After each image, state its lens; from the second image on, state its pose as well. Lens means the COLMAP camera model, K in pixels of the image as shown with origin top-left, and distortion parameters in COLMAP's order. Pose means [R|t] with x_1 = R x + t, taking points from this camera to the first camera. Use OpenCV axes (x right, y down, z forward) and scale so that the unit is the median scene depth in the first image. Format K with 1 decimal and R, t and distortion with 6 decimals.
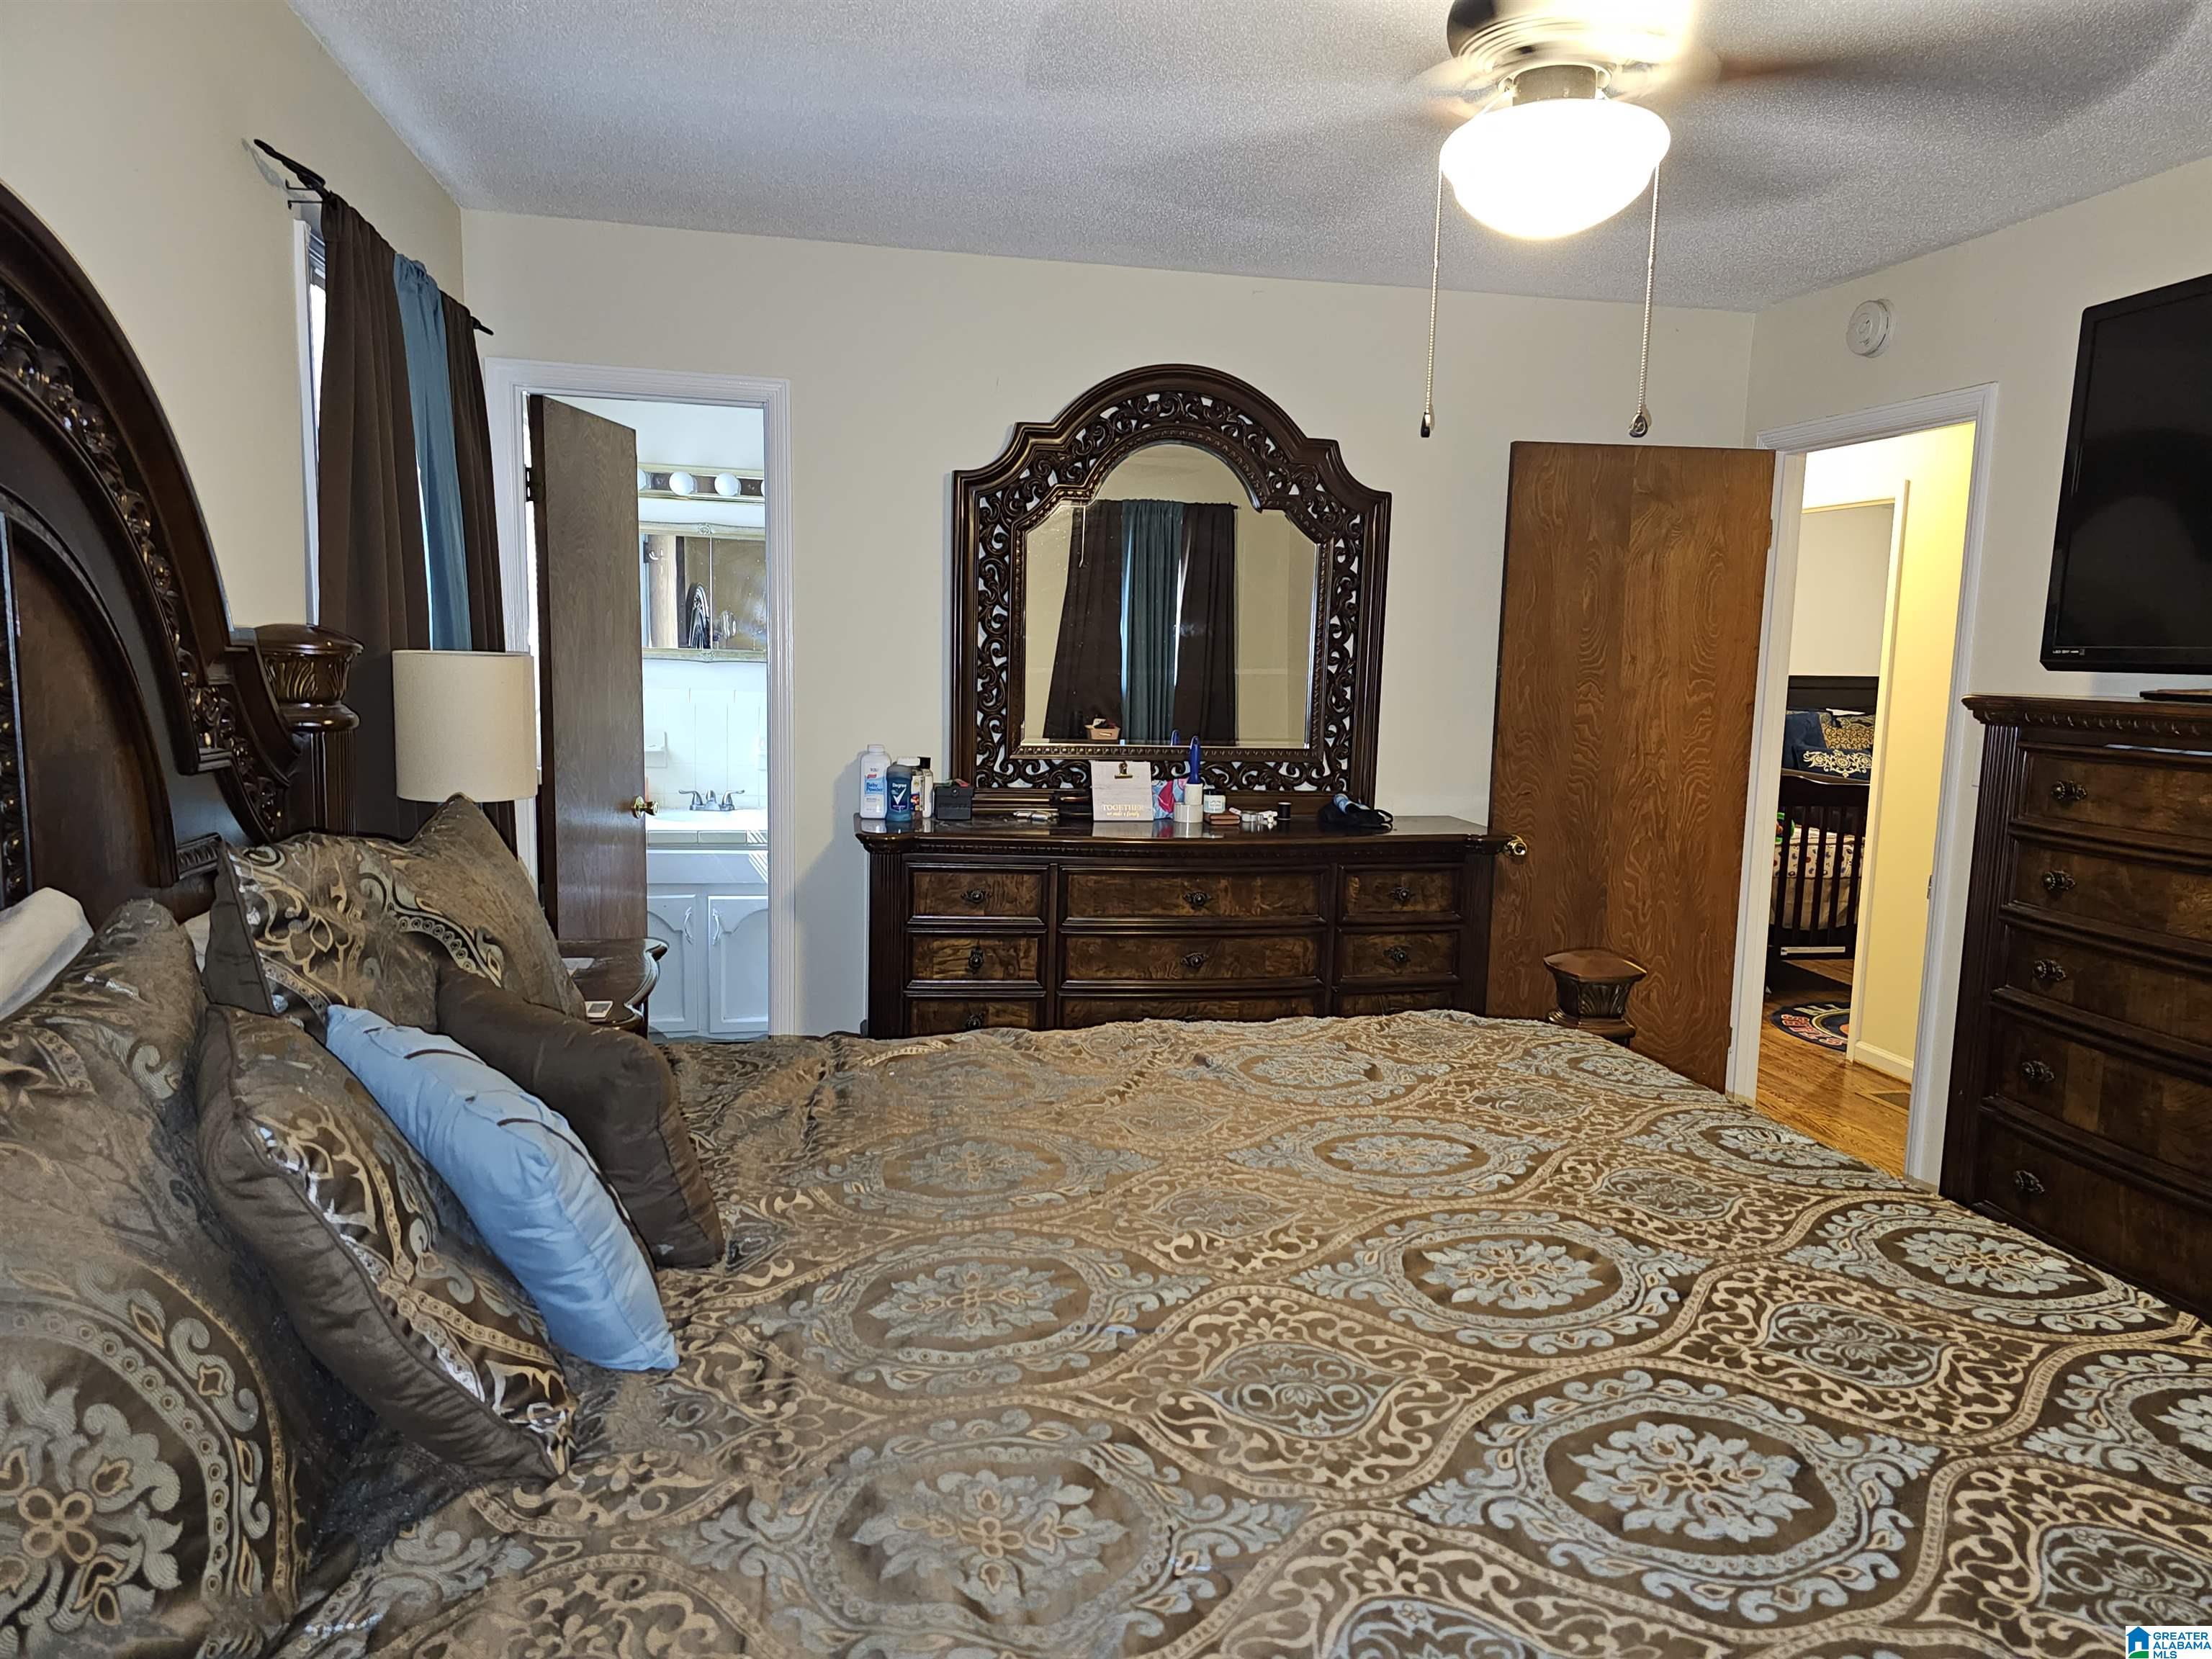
lens RADIAL K [[1483.5, 0, 1104.6], [0, 1483.5, 833.9], [0, 0, 1]] dist [0.012451, 0.002086]
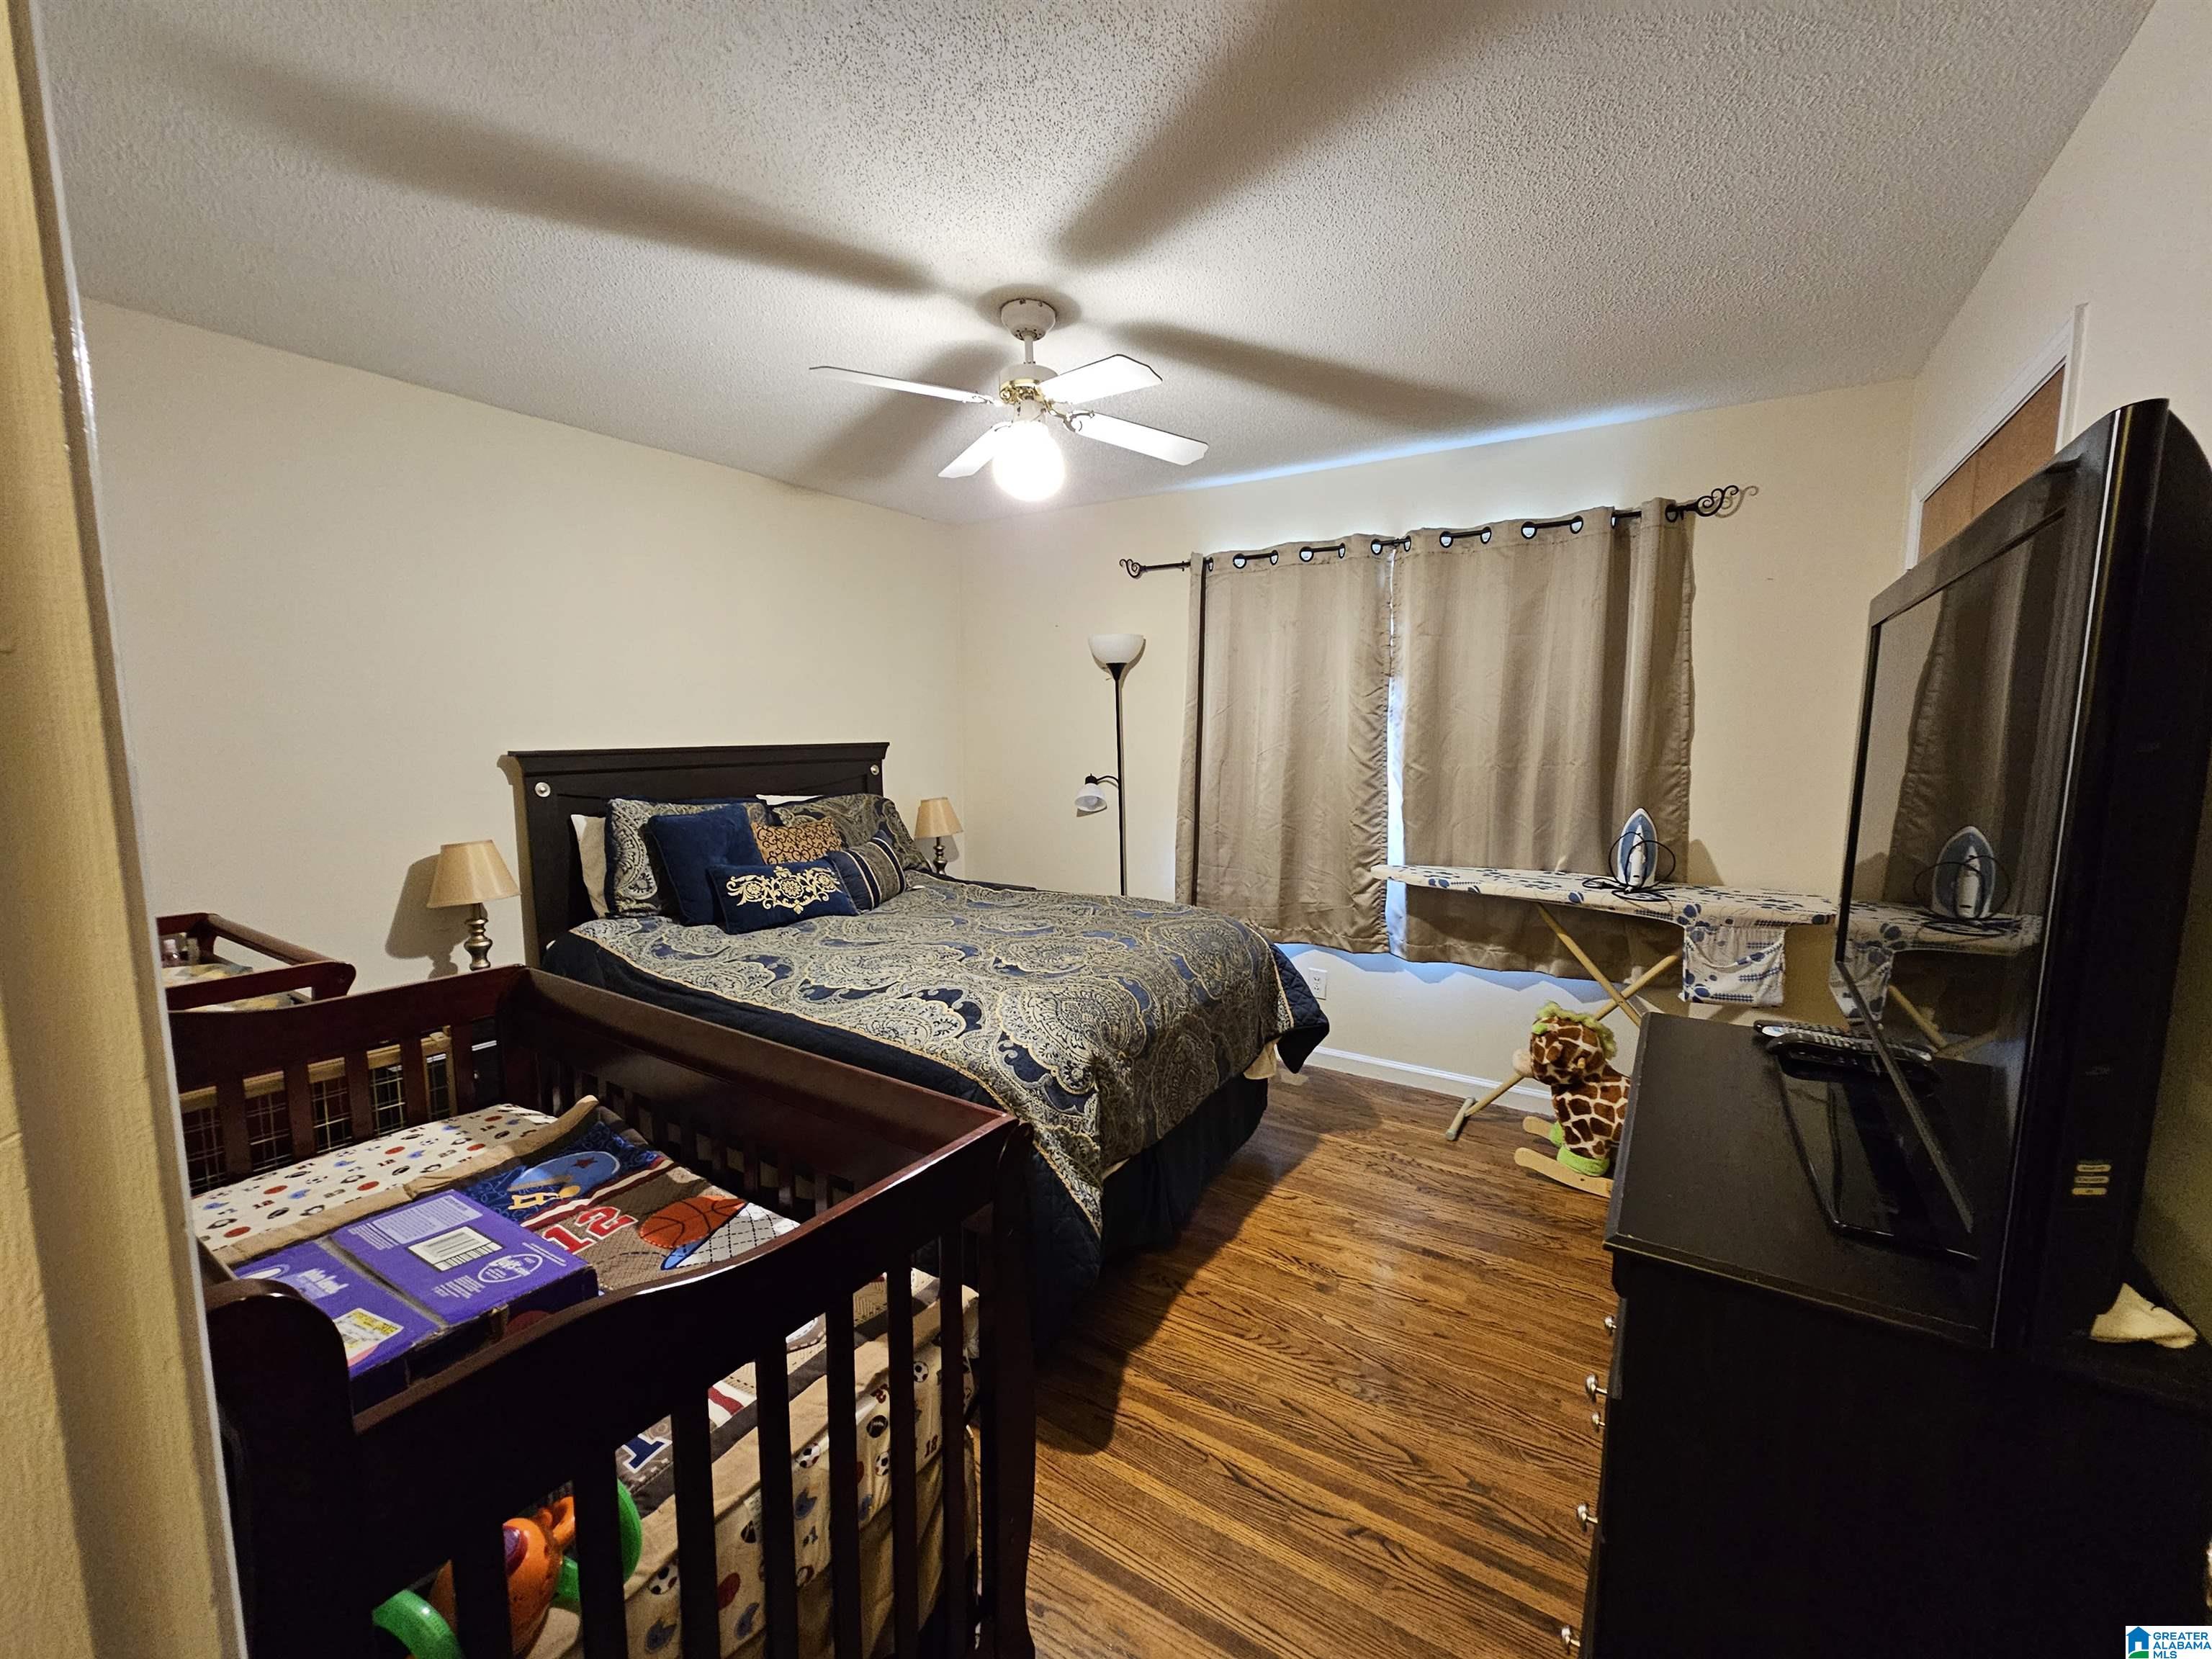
lens RADIAL K [[897.9, 0, 1107.2], [0, 897.9, 831.8], [0, 0, 1]] dist [0.000391, 0.000530]
pose [[0.687967, -0.105608, 0.718017, 0.317152], [0.105775, 0.993382, 0.044762, -0.071931], [-0.717993, 0.045153, 0.694584, 0.638311]]
